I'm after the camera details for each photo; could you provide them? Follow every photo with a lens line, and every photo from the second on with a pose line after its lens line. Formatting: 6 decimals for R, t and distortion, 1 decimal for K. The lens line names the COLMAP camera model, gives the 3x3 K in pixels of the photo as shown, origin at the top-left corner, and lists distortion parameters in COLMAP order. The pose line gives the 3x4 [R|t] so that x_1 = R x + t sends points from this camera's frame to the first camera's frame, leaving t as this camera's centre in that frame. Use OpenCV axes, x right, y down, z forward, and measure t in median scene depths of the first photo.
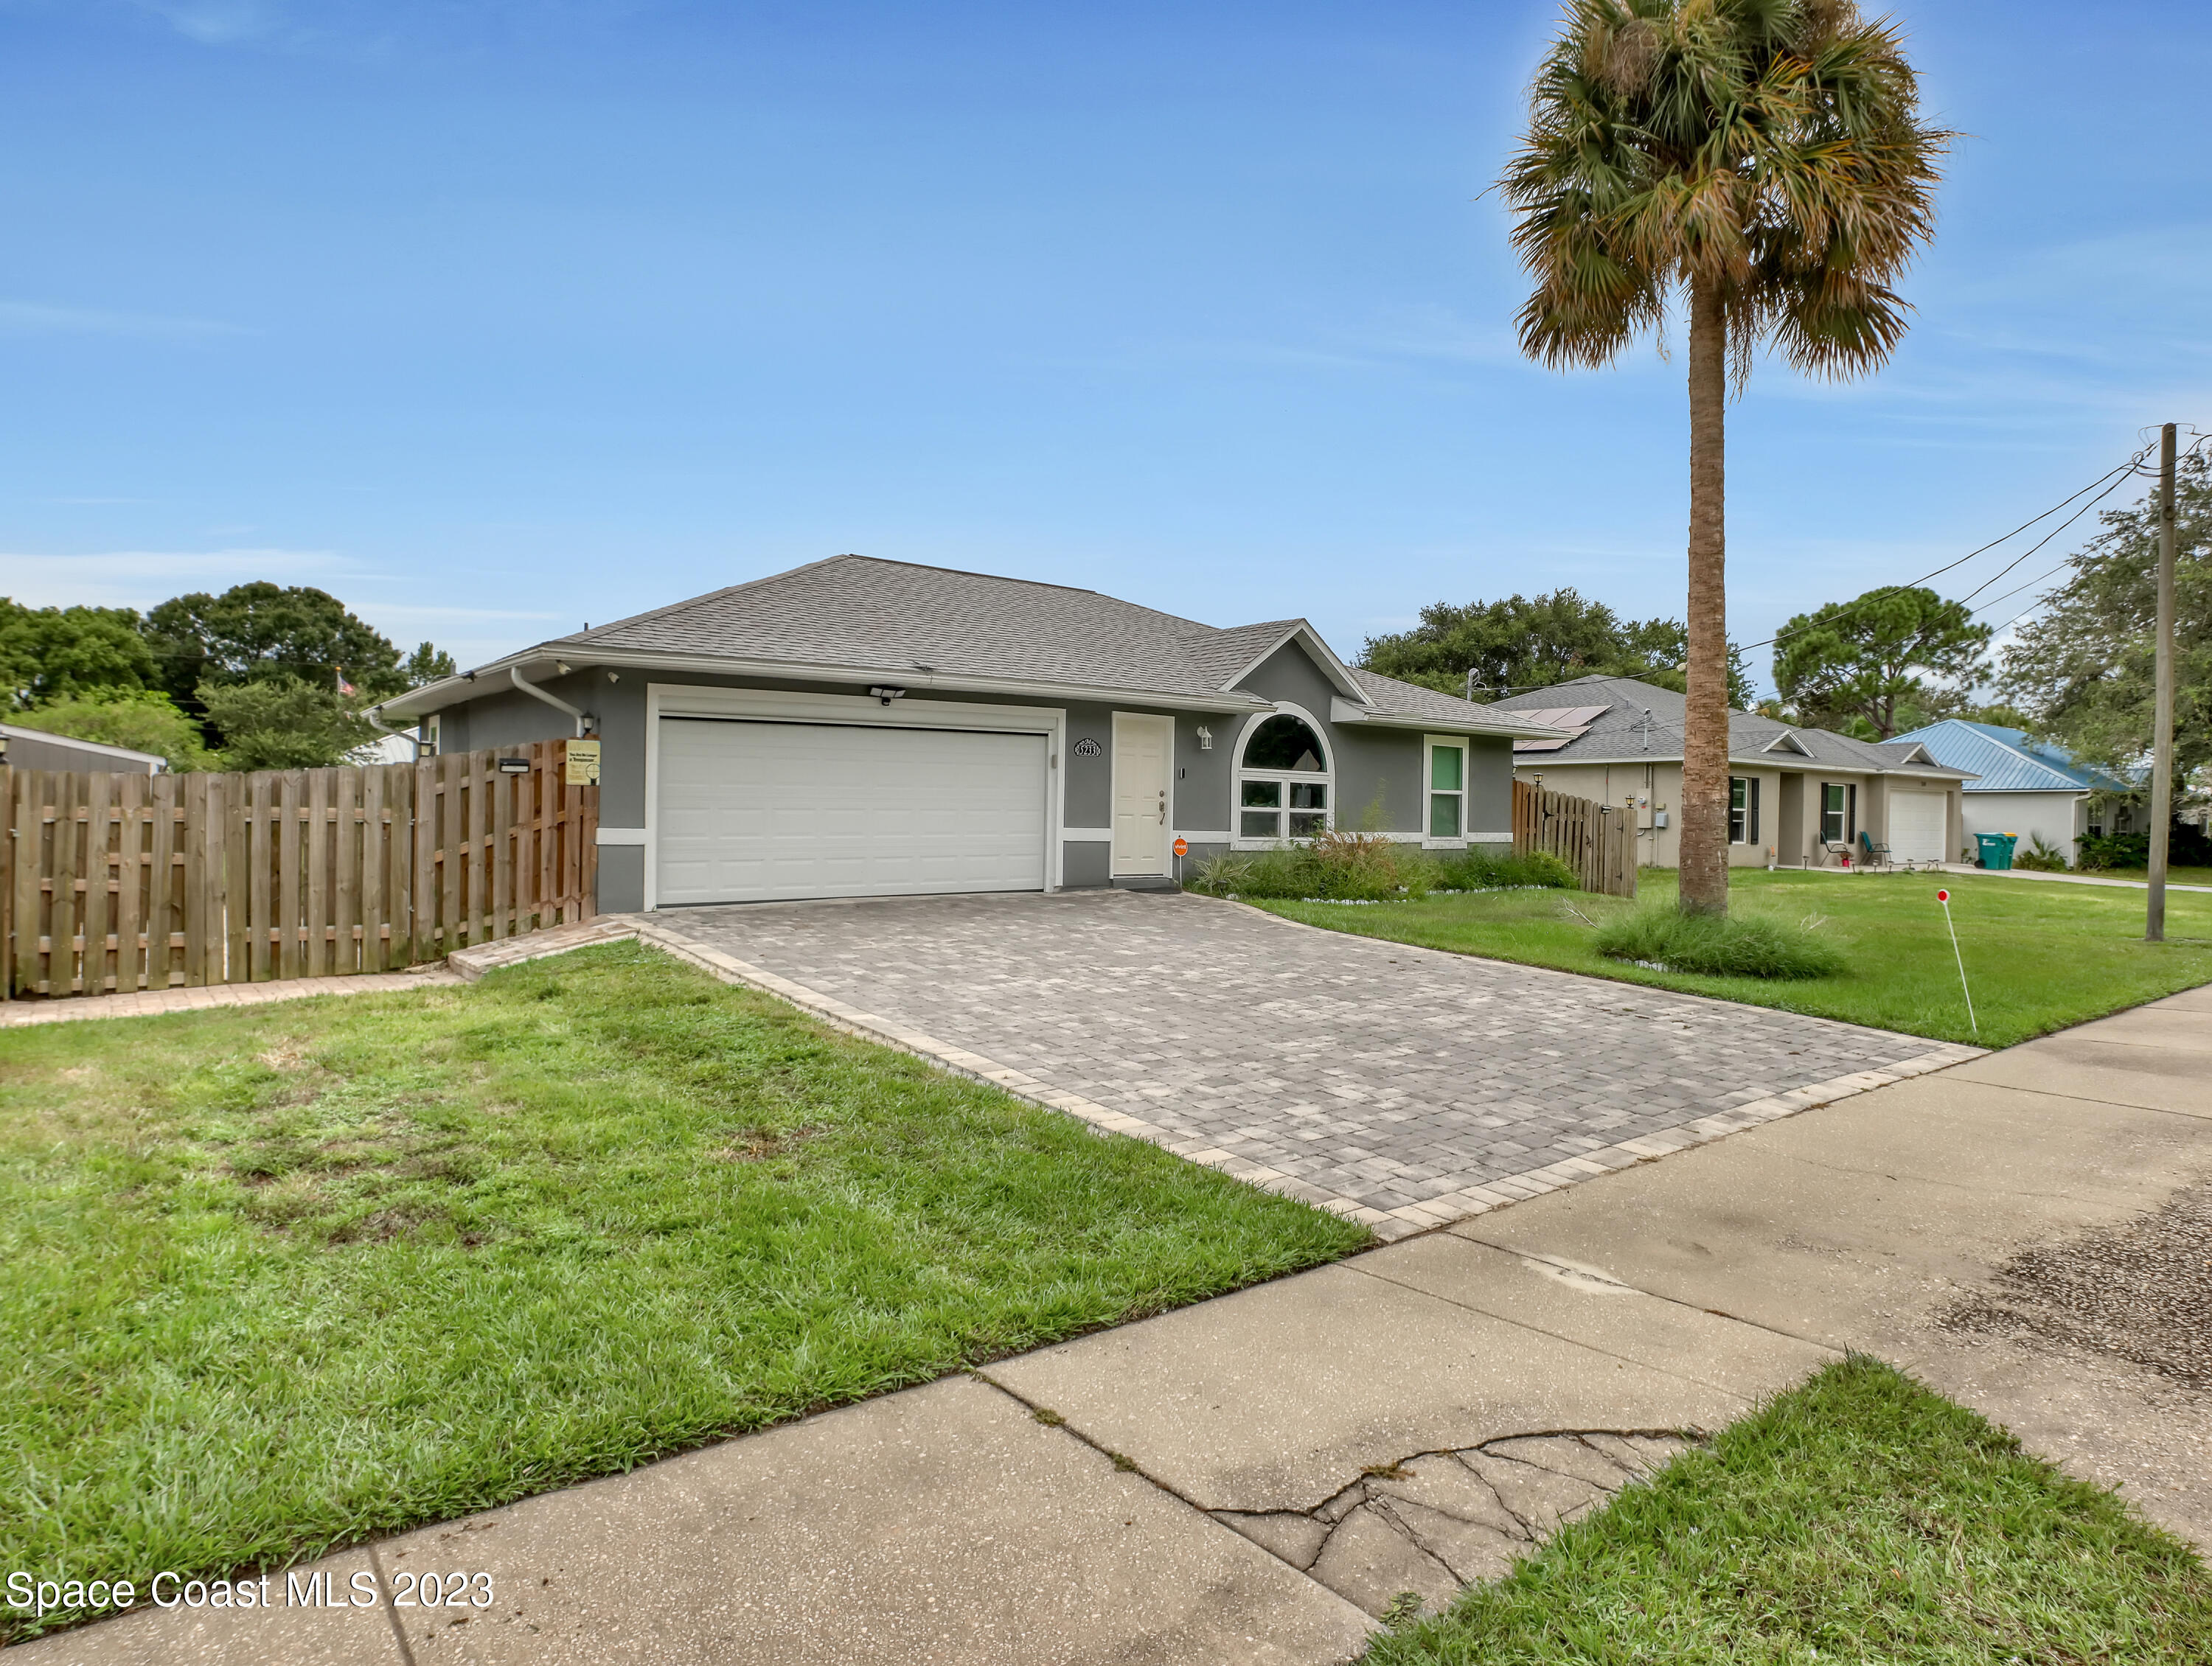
lens RADIAL K [[1377.5, 0, 1120.5], [0, 1377.5, 833.2], [0, 0, 1]] dist [-0.035929, 0.020259]
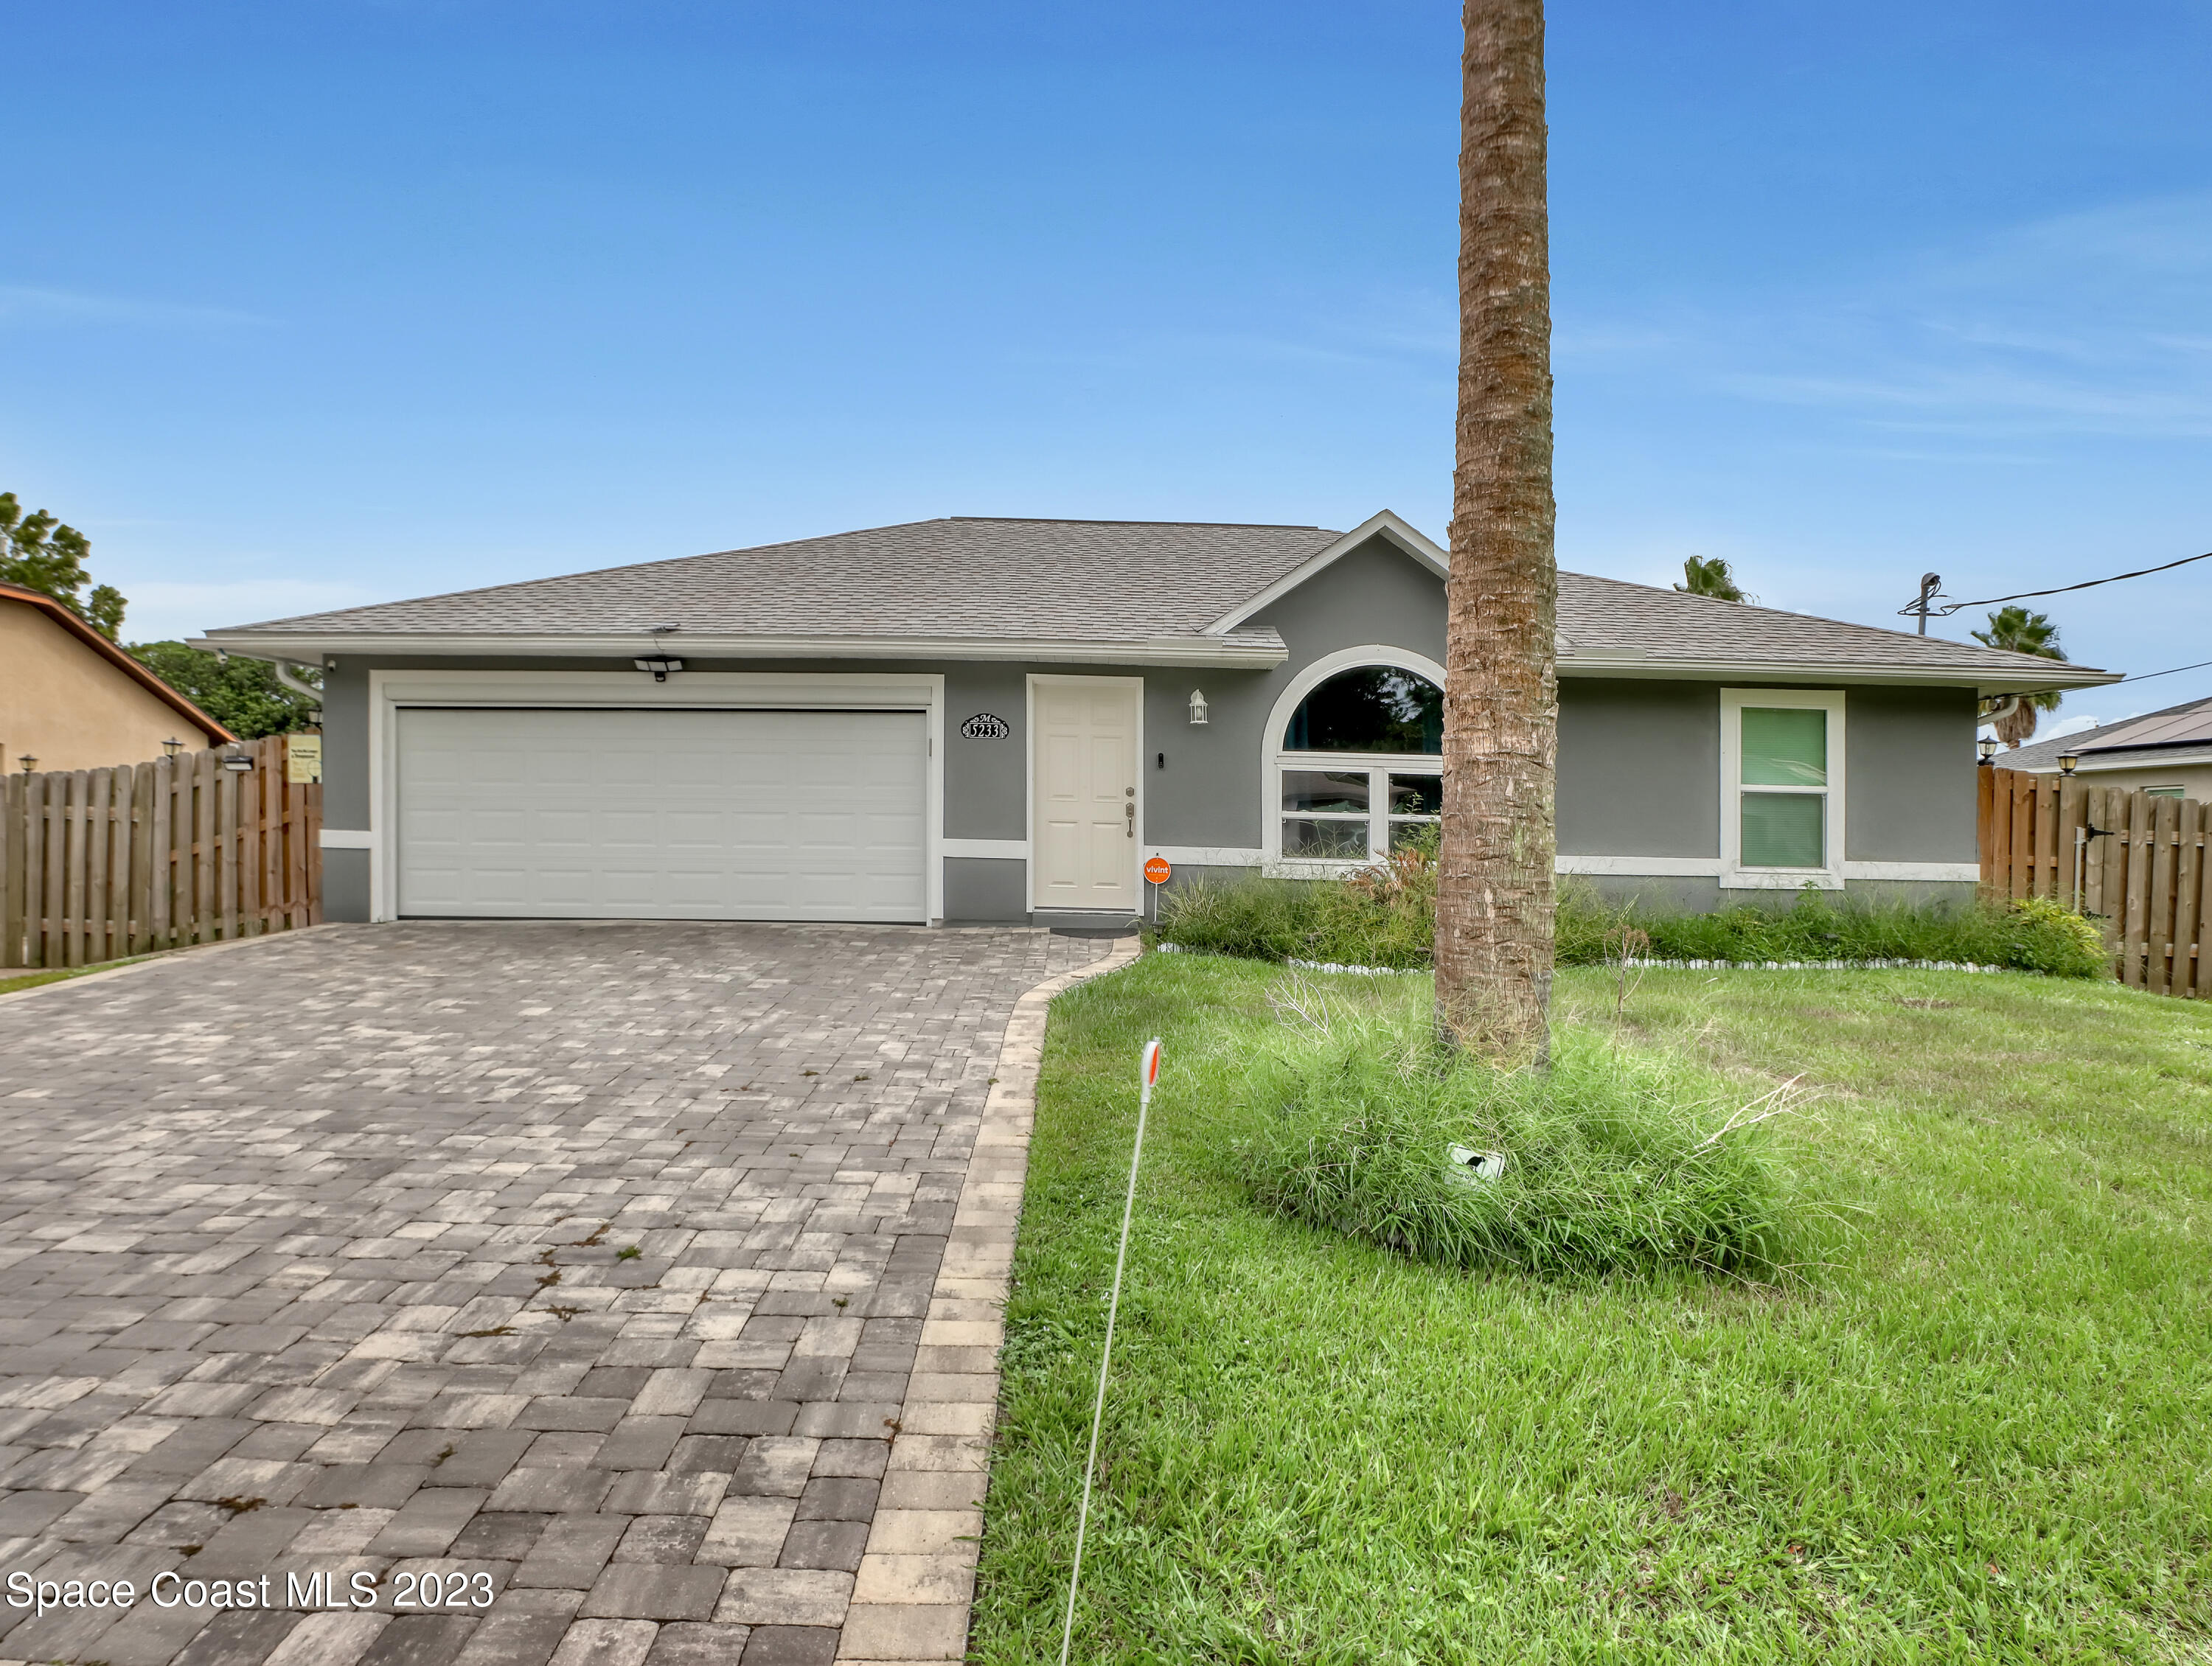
lens RADIAL K [[1402.6, 0, 1054.7], [0, 1402.6, 839.2], [0, 0, 1]] dist [-0.031636, 0.004102]
pose [[0.768558, 0.004151, -0.639767, 0.468775], [-0.017685, 0.999735, -0.014759, 0.006103], [0.639536, 0.022657, 0.768428, 0.463992]]
